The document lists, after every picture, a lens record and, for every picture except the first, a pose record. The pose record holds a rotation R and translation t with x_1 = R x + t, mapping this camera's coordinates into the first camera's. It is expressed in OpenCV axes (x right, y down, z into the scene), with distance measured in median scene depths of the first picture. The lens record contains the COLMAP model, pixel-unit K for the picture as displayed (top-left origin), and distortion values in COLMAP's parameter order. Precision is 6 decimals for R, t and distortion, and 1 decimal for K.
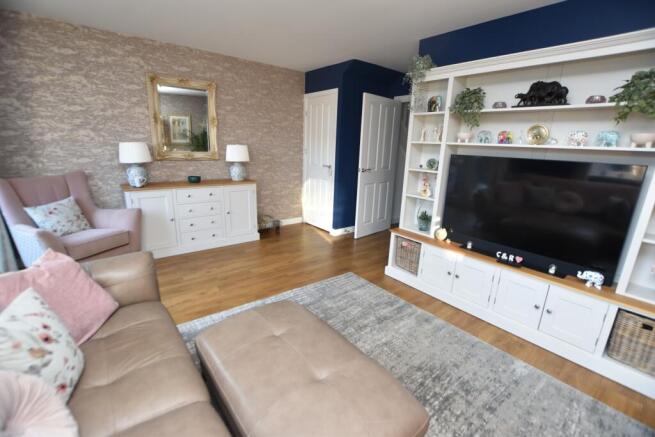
lens RADIAL K [[288.5, 0, 328.7], [0, 288.5, 220.2], [0, 0, 1]] dist [-0.036747, 0.007008]
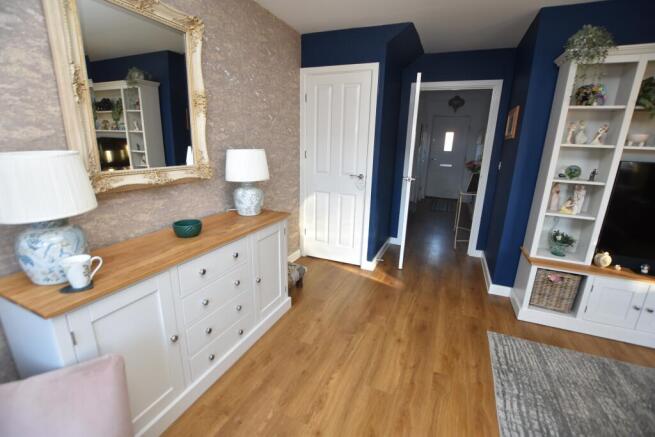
lens RADIAL K [[288.5, 0, 328.7], [0, 288.5, 220.2], [0, 0, 1]] dist [-0.036747, 0.007008]
pose [[0.878779, -0.136586, 0.457266, -0.615229], [0.126257, 0.990568, 0.053242, -0.195694], [-0.460225, 0.010945, 0.887735, 0.637915]]
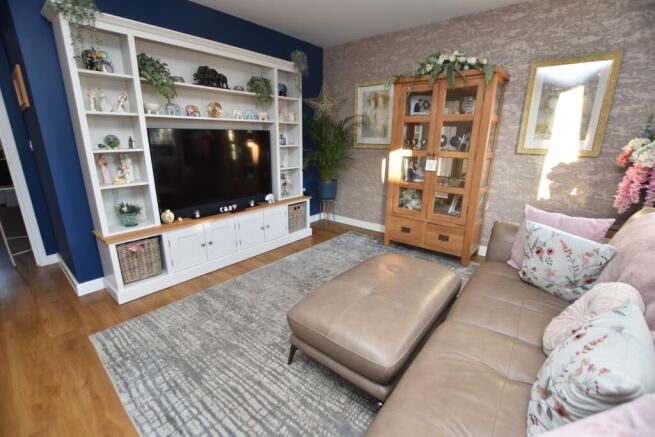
lens RADIAL K [[288.5, 0, 328.7], [0, 288.5, 220.2], [0, 0, 1]] dist [-0.036747, 0.007008]
pose [[-0.208531, -0.305636, 0.929033, -0.548372], [0.234226, 0.906665, 0.350851, -0.136976], [-0.949554, 0.290767, -0.117480, 0.607825]]
